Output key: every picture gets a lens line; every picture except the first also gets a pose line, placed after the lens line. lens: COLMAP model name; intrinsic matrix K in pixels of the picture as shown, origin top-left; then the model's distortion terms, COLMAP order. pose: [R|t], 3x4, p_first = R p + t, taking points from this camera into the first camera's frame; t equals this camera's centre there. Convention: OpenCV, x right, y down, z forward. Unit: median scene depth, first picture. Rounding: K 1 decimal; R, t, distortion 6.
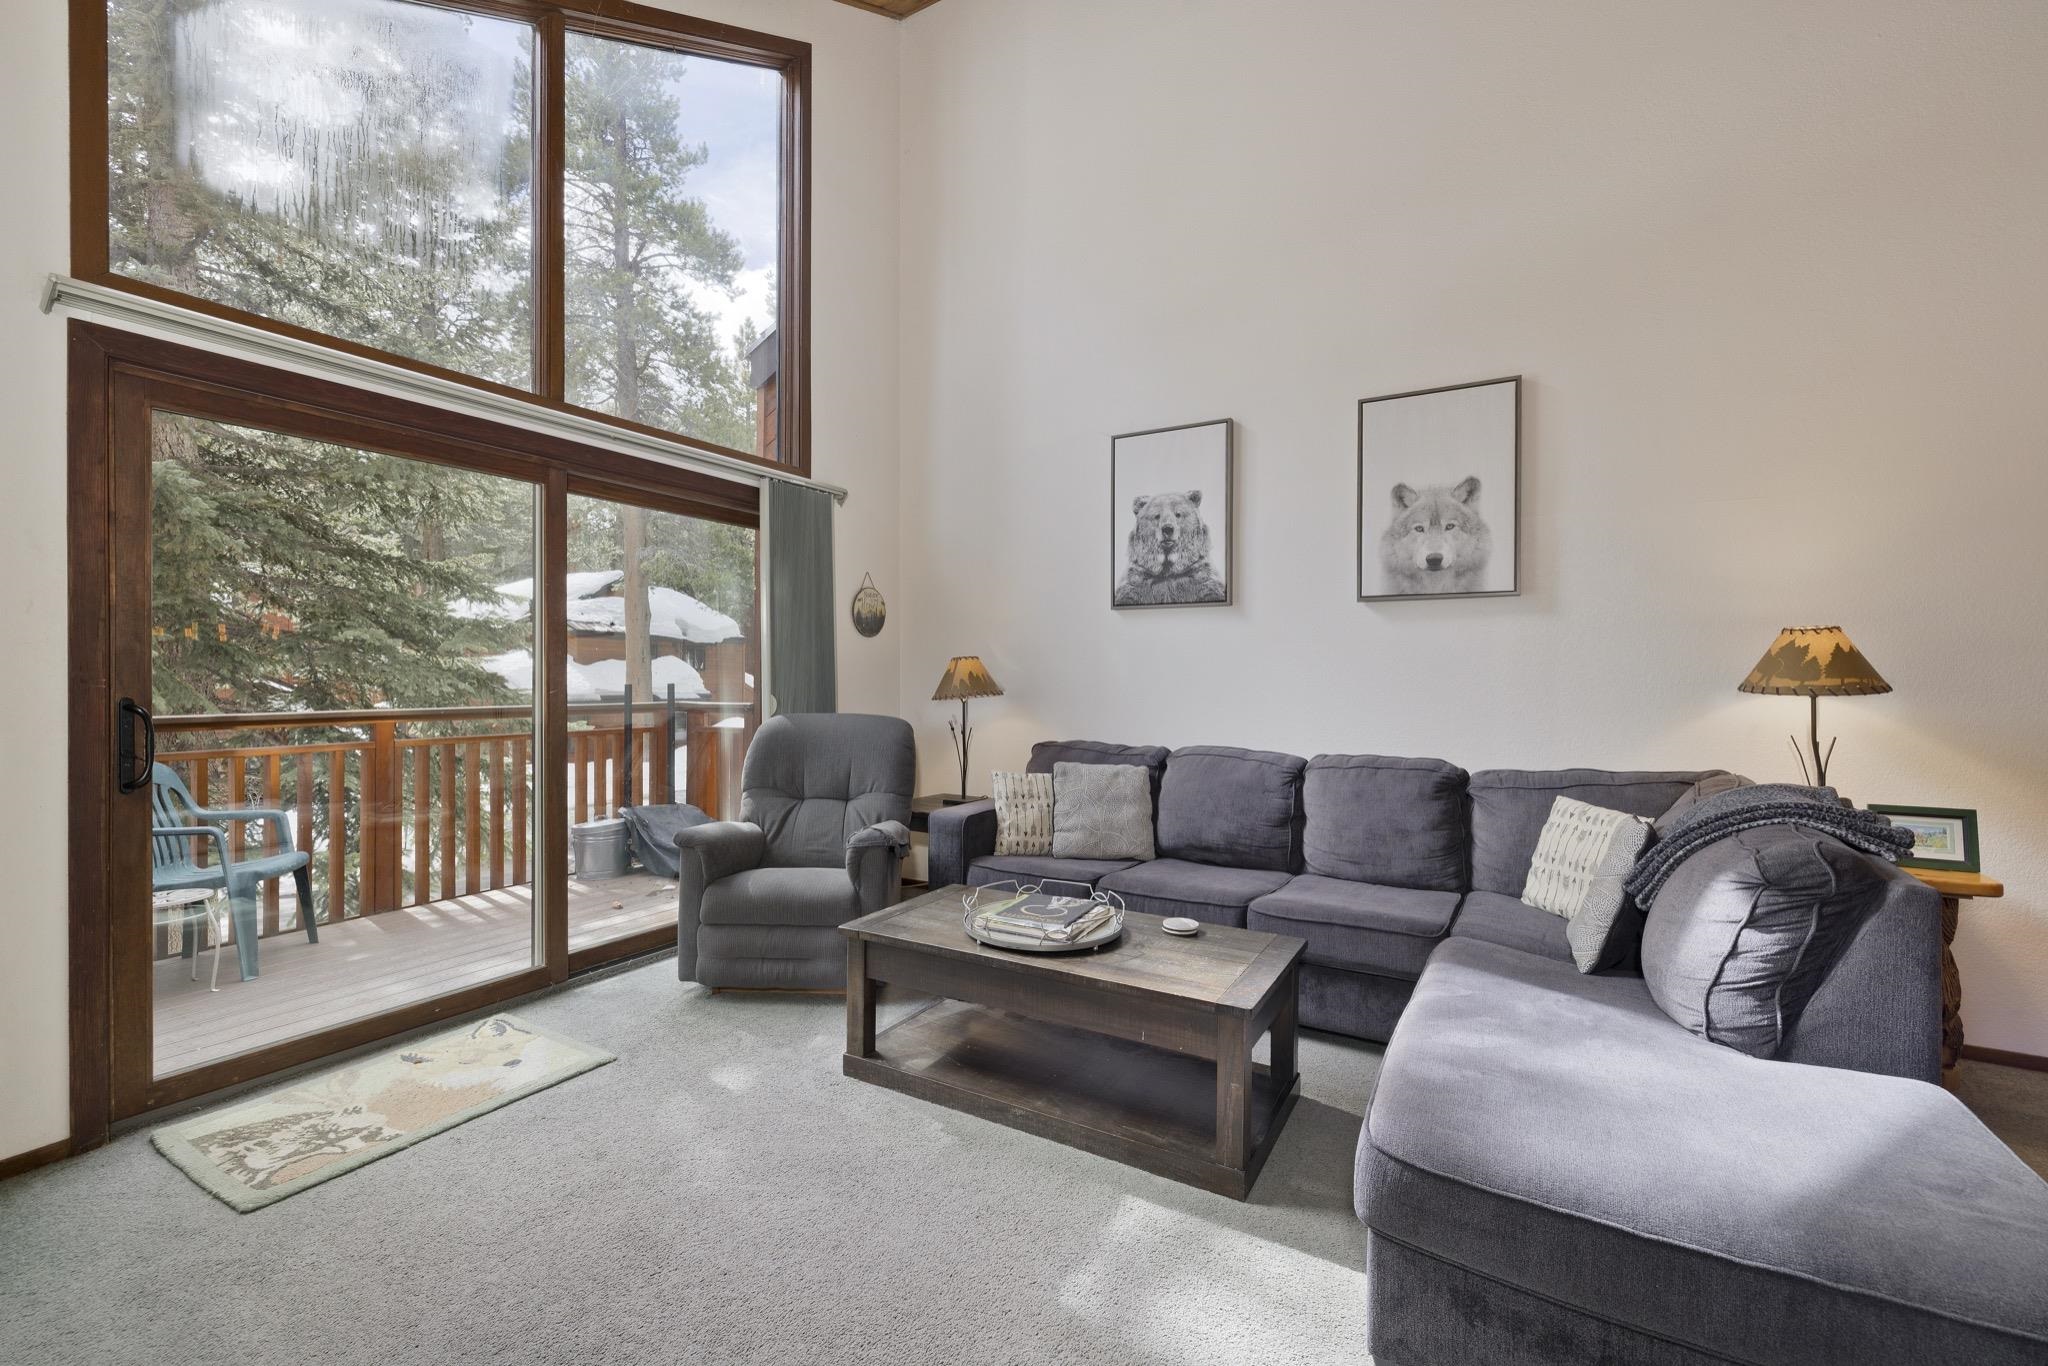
lens RADIAL K [[864.7, 0, 1017.7], [0, 864.7, 621.0], [0, 0, 1]] dist [0.001201, 0.000318]
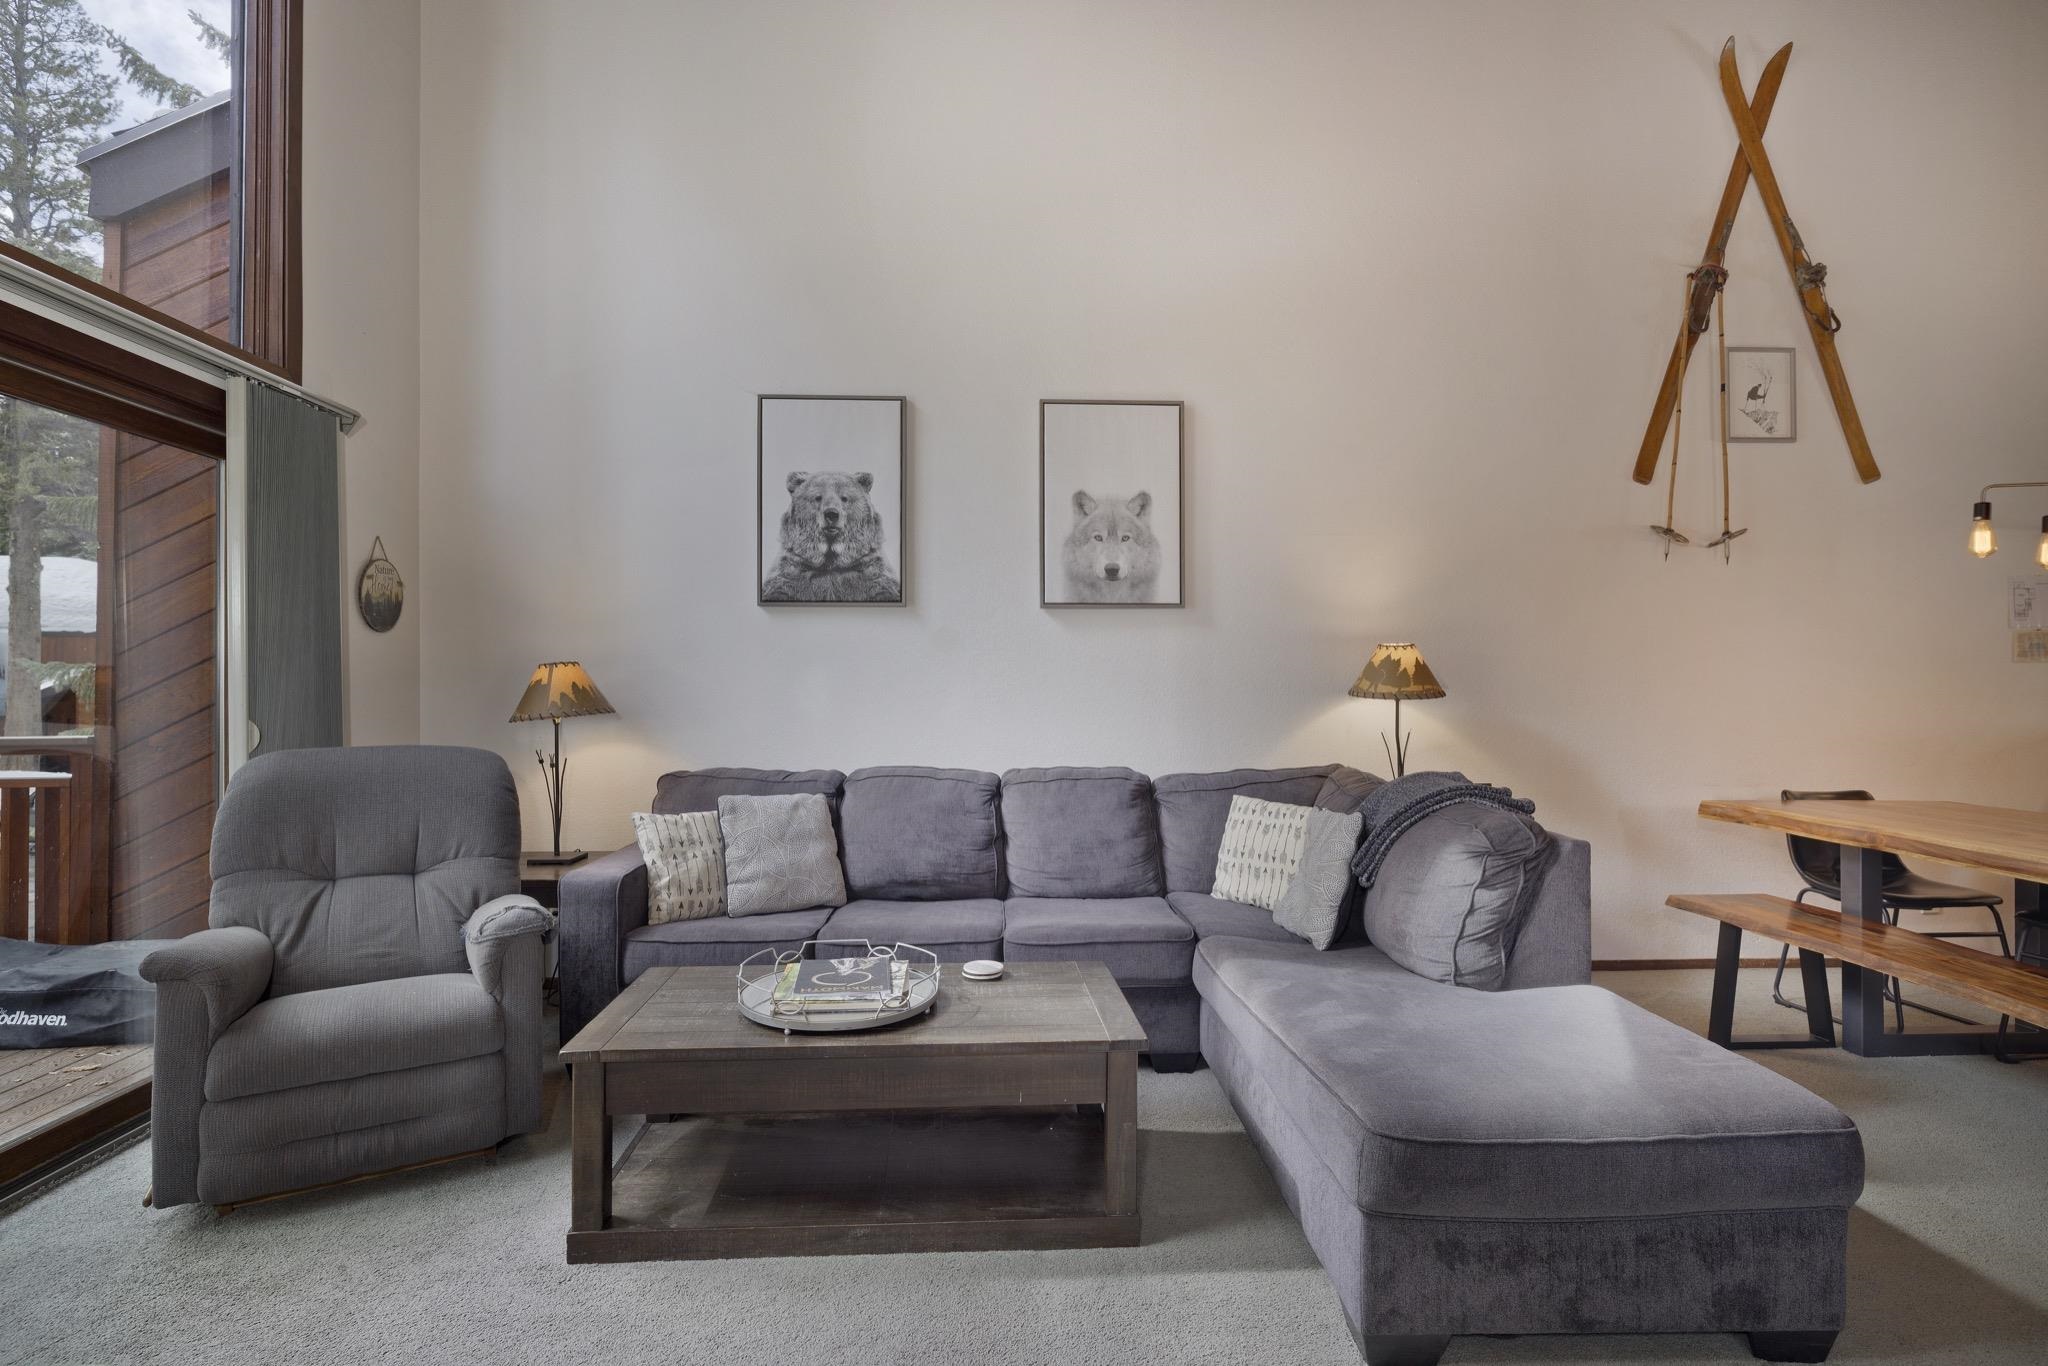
lens RADIAL K [[994.4, 0, 1028.8], [0, 994.4, 619.8], [0, 0, 1]] dist [-0.000978, -0.000455]
pose [[0.829369, 0.031398, 0.557818, -0.248002], [-0.029849, 0.999484, -0.011879, 0.004221], [-0.557903, -0.006798, 0.829878, 0.093864]]
